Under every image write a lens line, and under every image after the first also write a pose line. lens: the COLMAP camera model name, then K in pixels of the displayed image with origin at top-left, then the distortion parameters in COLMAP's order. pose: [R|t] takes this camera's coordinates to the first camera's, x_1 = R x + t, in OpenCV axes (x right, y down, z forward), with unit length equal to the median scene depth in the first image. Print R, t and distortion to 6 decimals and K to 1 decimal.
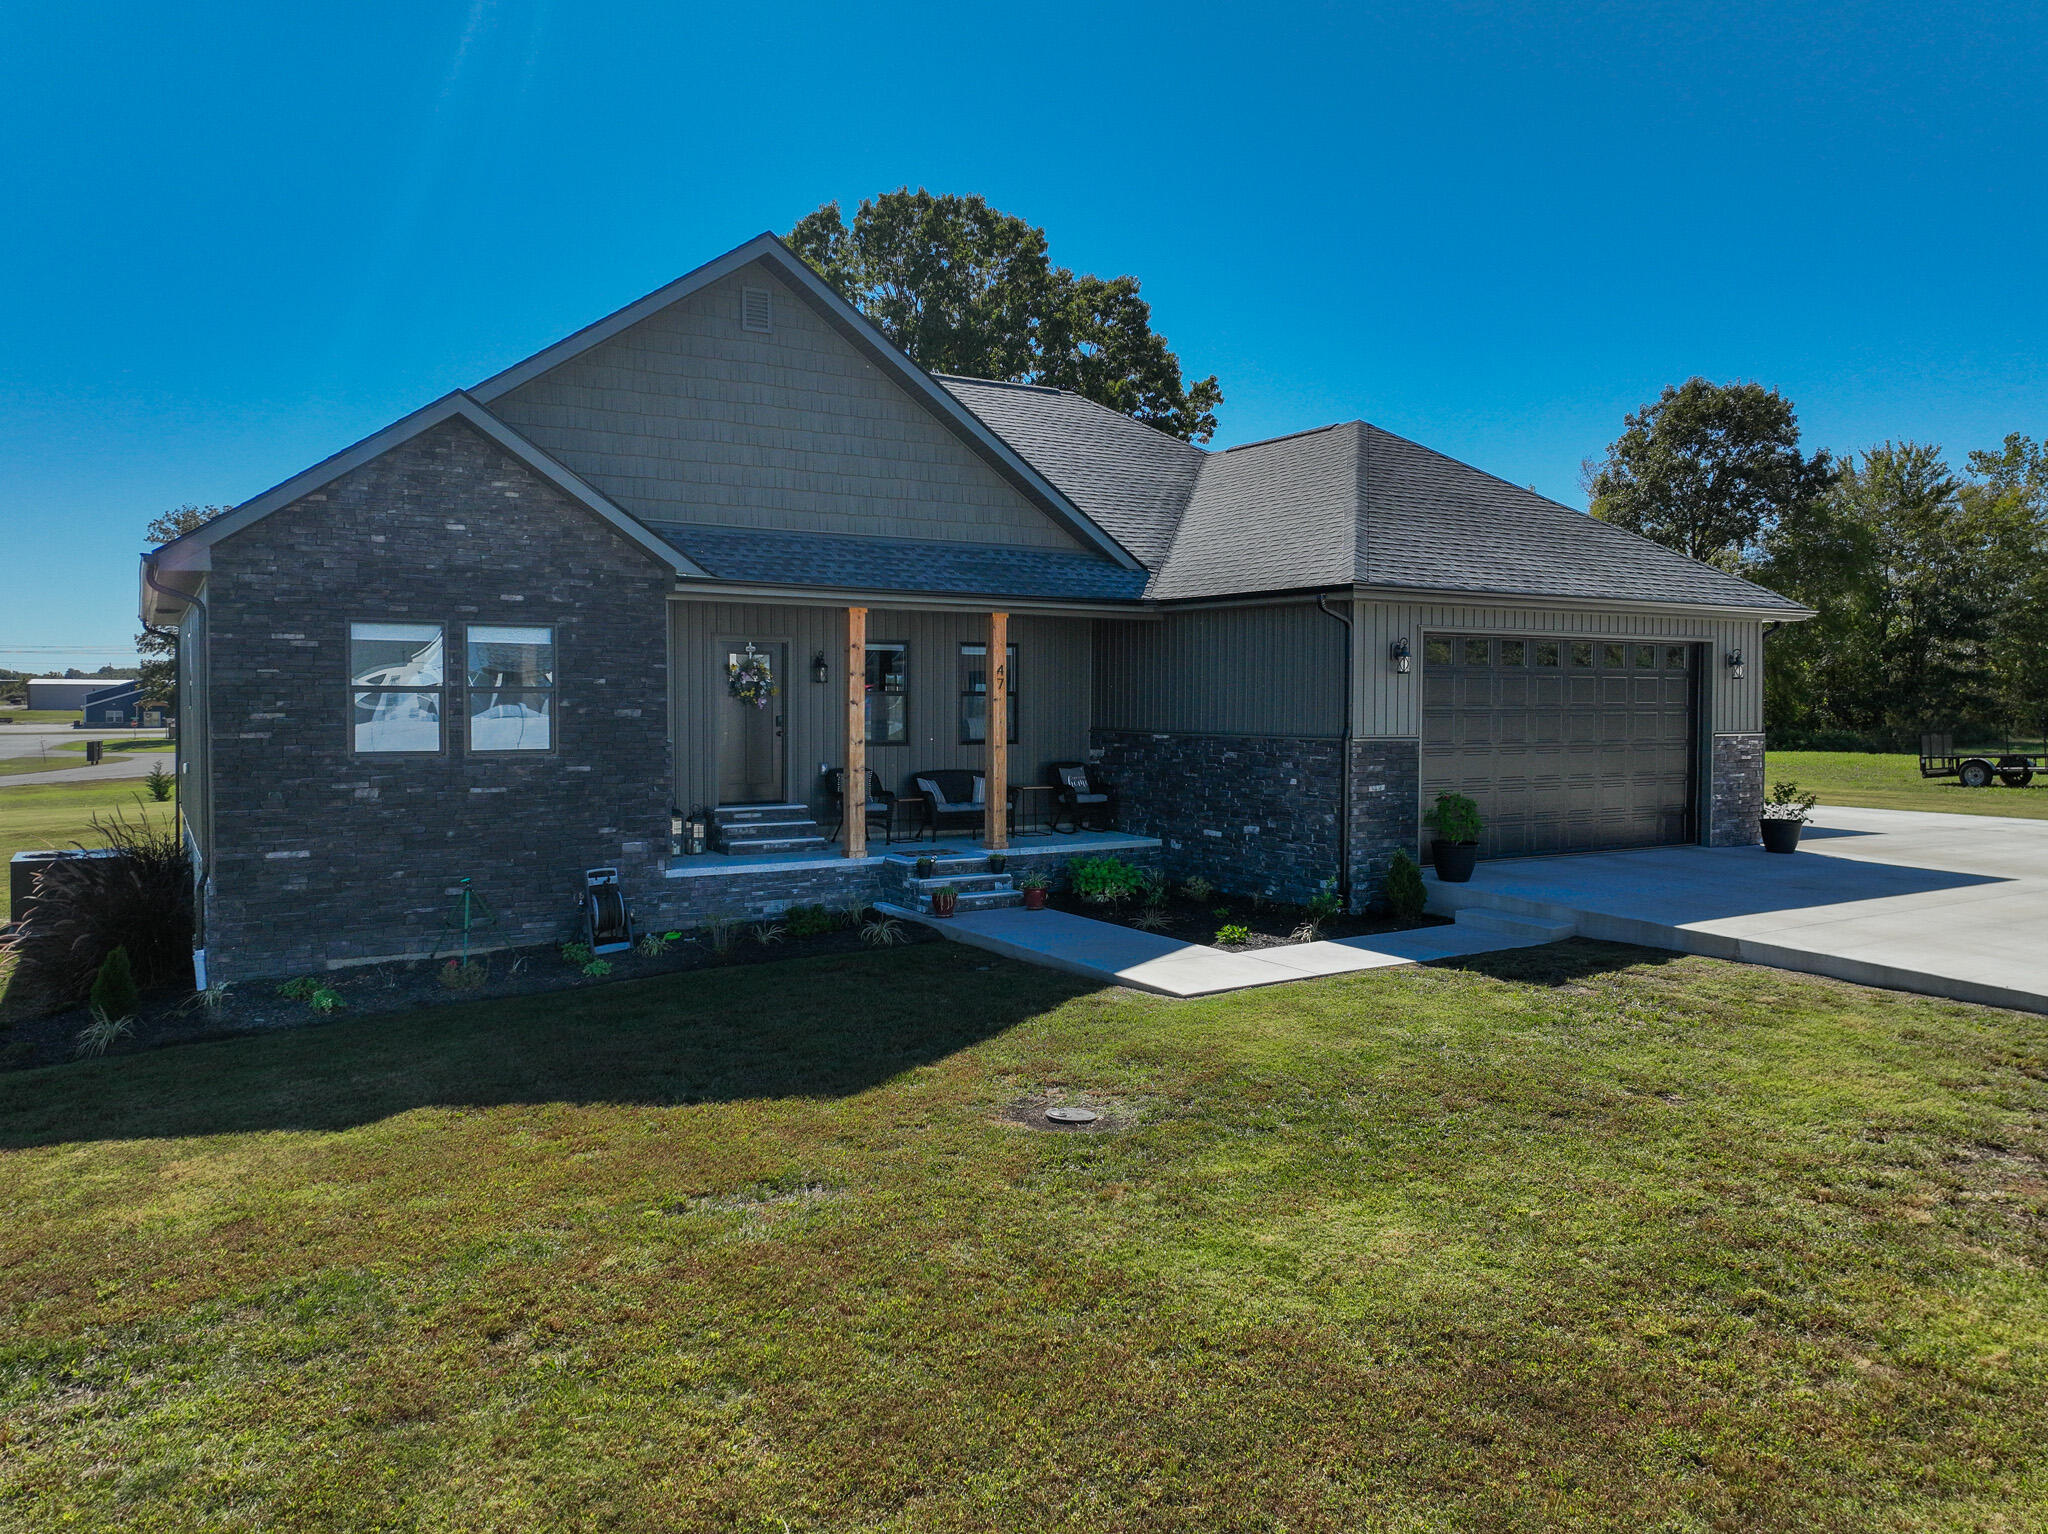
lens RADIAL K [[1452.7, 0, 1020.9], [0, 1452.7, 733.3], [0, 0, 1]] dist [0.007996, 0.000959]
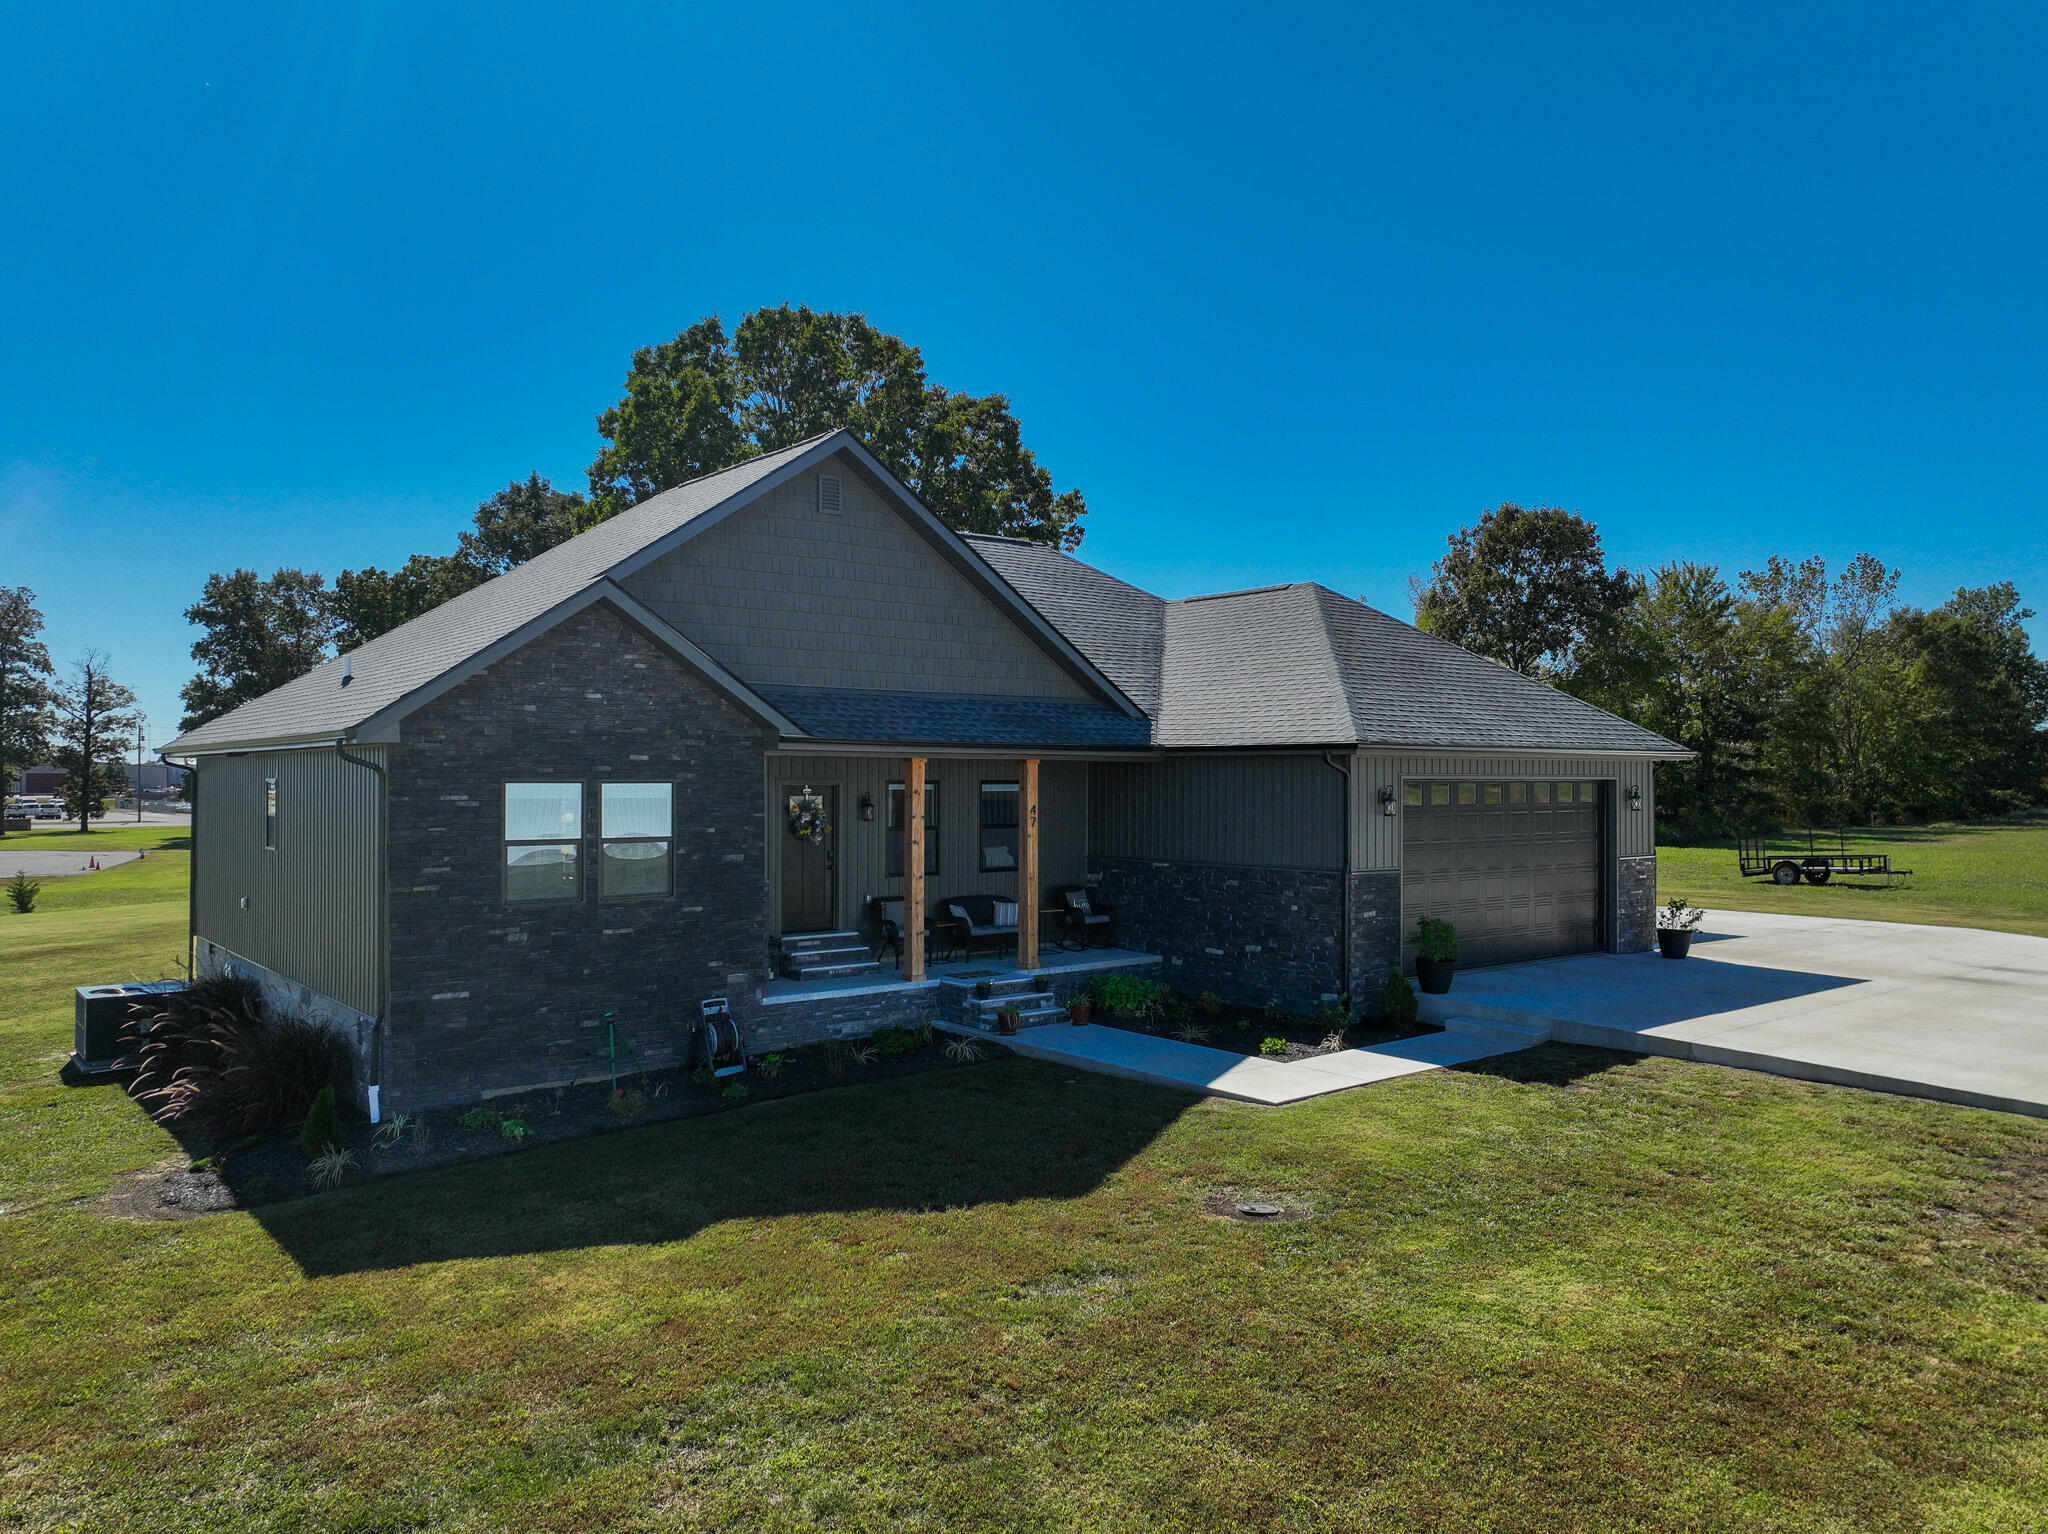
lens RADIAL K [[1450.6, 0, 1020.0], [0, 1450.6, 762.8], [0, 0, 1]] dist [0.005357, 0.008334]
pose [[0.992041, -0.000249, 0.125915, -0.193633], [0.004822, 0.999340, -0.036015, -0.046086], [-0.125823, 0.036336, 0.991387, -0.136463]]
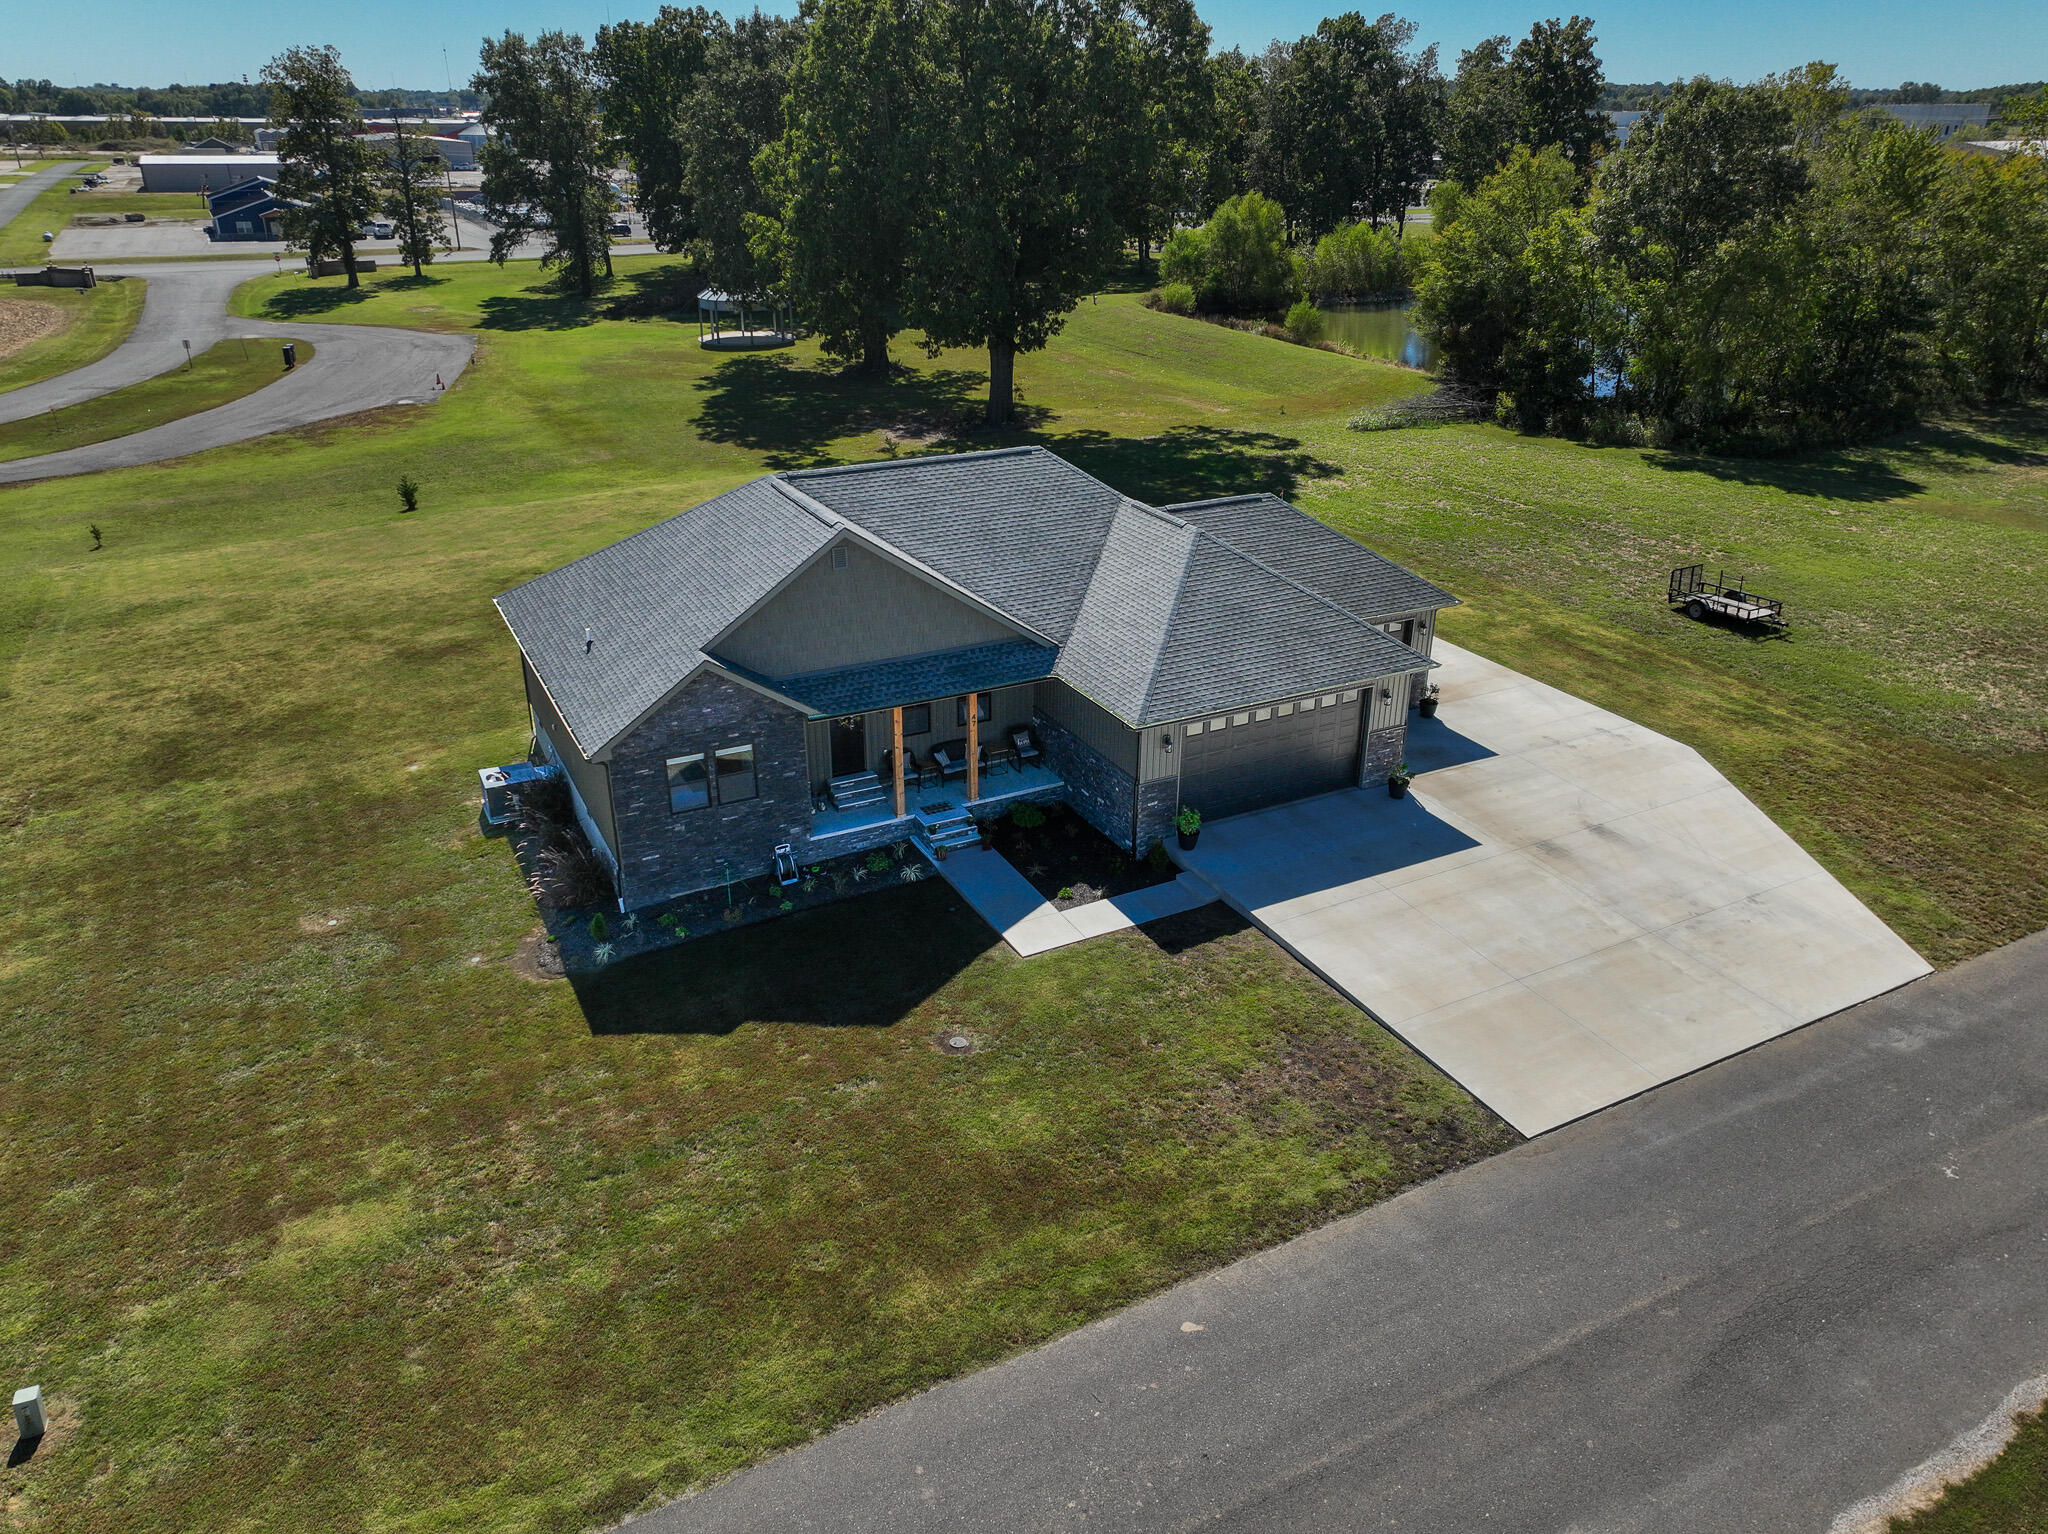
lens RADIAL K [[1450.6, 0, 1020.0], [0, 1450.6, 762.8], [0, 0, 1]] dist [0.005357, 0.008334]
pose [[0.997388, 0.030324, -0.065563, 0.203511], [-0.002071, 0.919250, 0.393670, -0.866438], [0.072206, -0.392505, 0.916911, -0.907734]]
